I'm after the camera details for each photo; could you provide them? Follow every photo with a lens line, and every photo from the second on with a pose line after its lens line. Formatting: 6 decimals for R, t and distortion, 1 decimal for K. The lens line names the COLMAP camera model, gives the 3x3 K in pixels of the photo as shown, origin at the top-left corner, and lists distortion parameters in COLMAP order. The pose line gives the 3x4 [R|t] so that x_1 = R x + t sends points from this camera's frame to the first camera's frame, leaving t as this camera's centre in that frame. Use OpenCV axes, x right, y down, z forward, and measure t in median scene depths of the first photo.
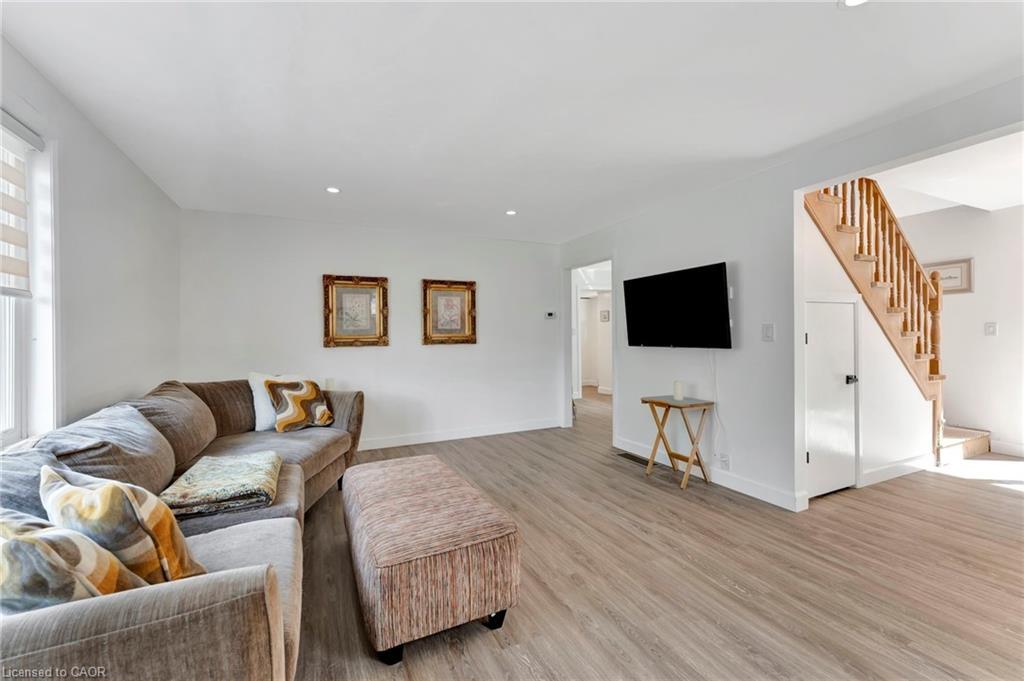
lens RADIAL K [[416.4, 0, 521.2], [0, 416.4, 333.7], [0, 0, 1]] dist [0.007291, -0.000210]
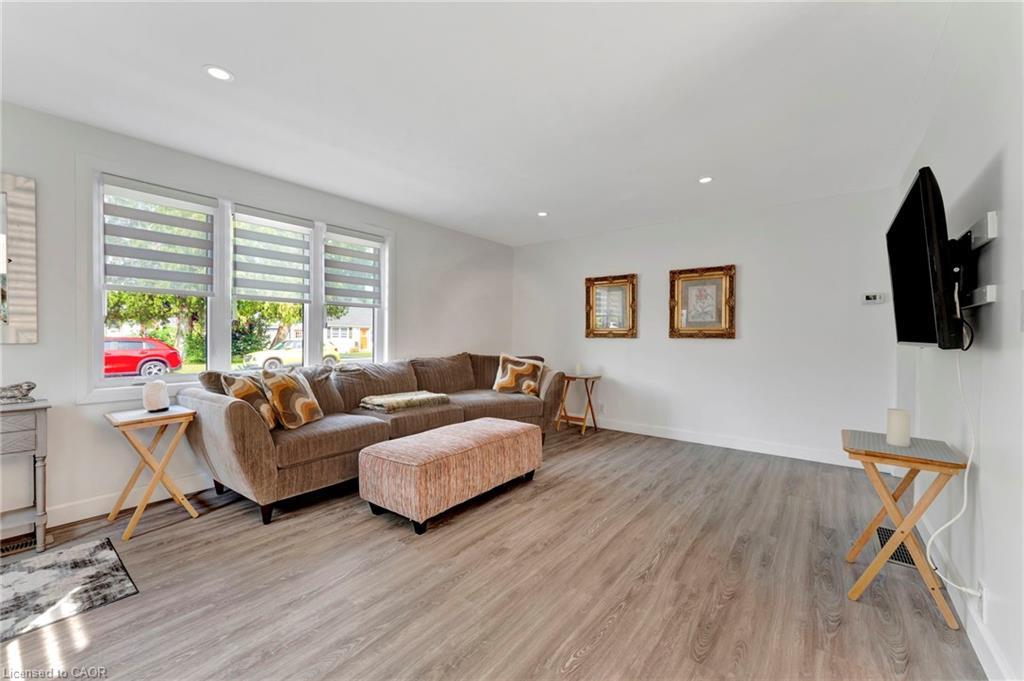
lens RADIAL K [[416.4, 0, 520.2], [0, 416.4, 335.8], [0, 0, 1]] dist [0.007291, -0.000210]
pose [[0.452196, 0.013220, -0.891821, 0.581004], [-0.009163, 0.999906, 0.010176, 0.017655], [0.891872, 0.003571, 0.452275, 0.303169]]
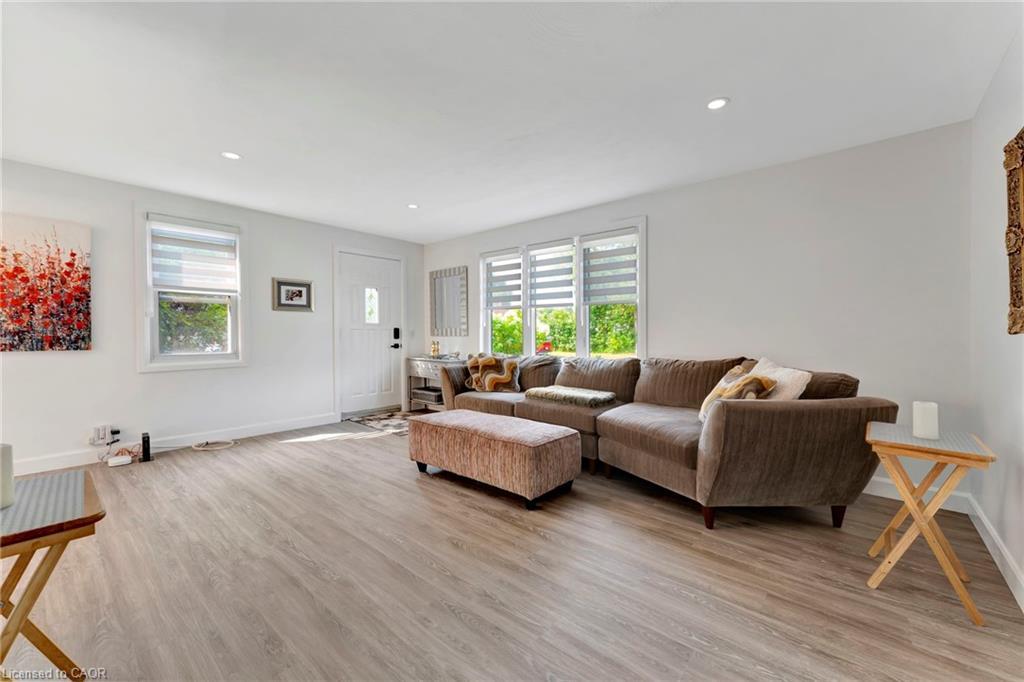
lens RADIAL K [[416.4, 0, 502.6], [0, 416.4, 338.3], [0, 0, 1]] dist [0.007291, -0.000210]
pose [[-0.930001, 0.014357, -0.367277, 0.129504], [0.010057, 0.999857, 0.013618, 0.031579], [0.367420, 0.008971, -0.930012, 1.305685]]
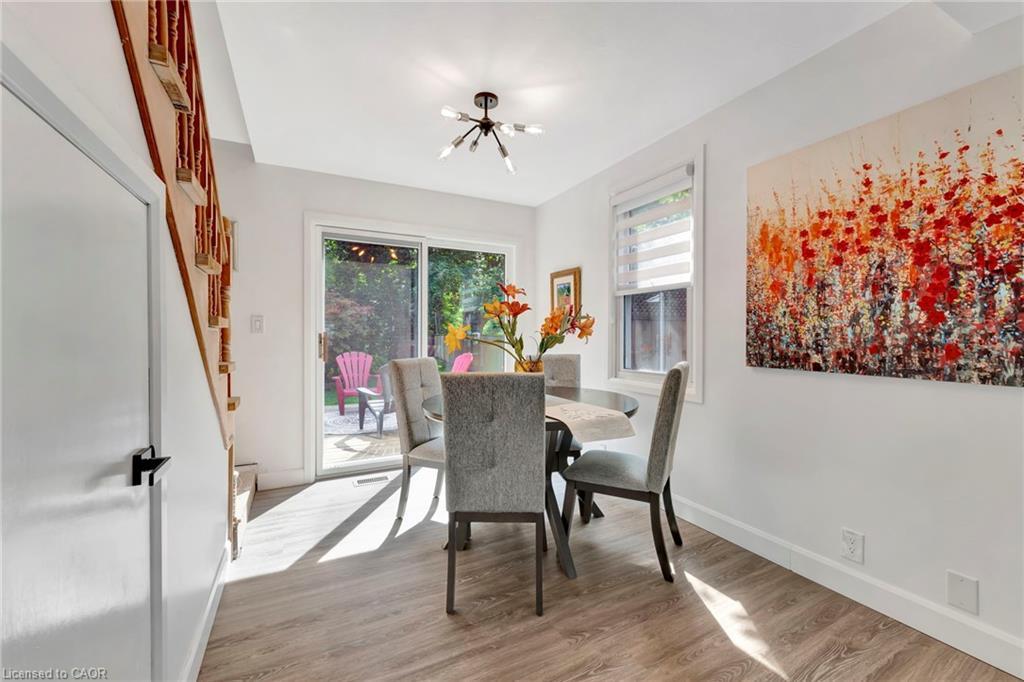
lens RADIAL K [[416.4, 0, 515.0], [0, 416.4, 335.9], [0, 0, 1]] dist [0.007291, -0.000210]
pose [[-0.011332, 0.009015, 0.999895, 0.420211], [-0.002471, 0.999956, -0.009043, 0.018728], [-0.999933, -0.002573, -0.011309, 0.632528]]
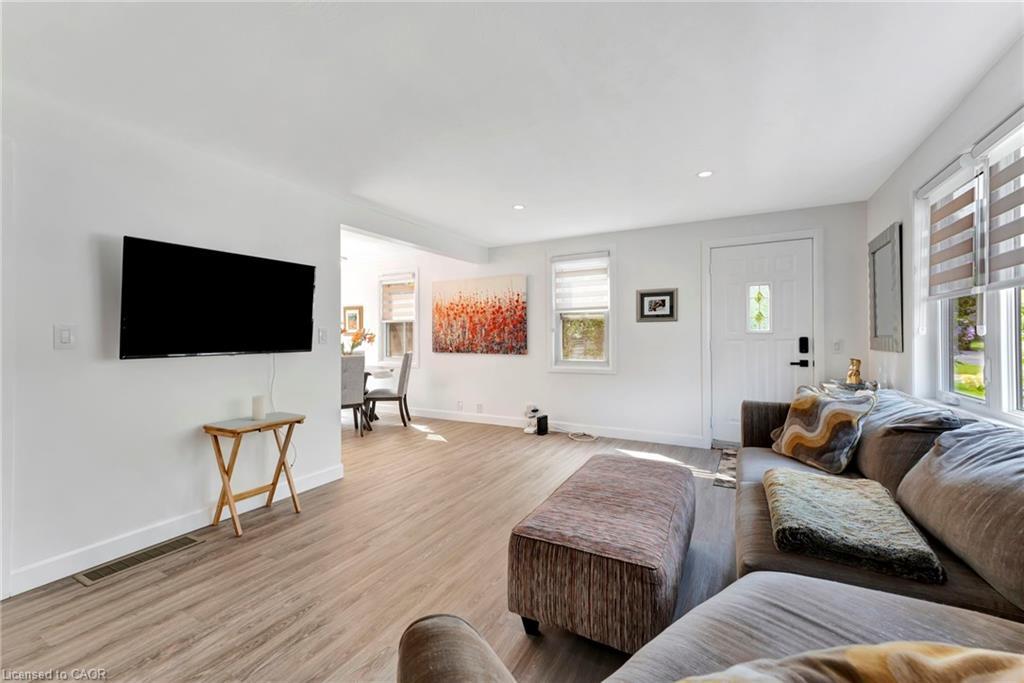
lens RADIAL K [[416.4, 0, 511.8], [0, 416.4, 339.0], [0, 0, 1]] dist [0.007291, -0.000210]
pose [[-0.562551, 0.009097, 0.826713, -0.507333], [0.009917, 0.999942, -0.004255, 0.013056], [-0.826703, 0.005804, -0.562608, 0.957302]]
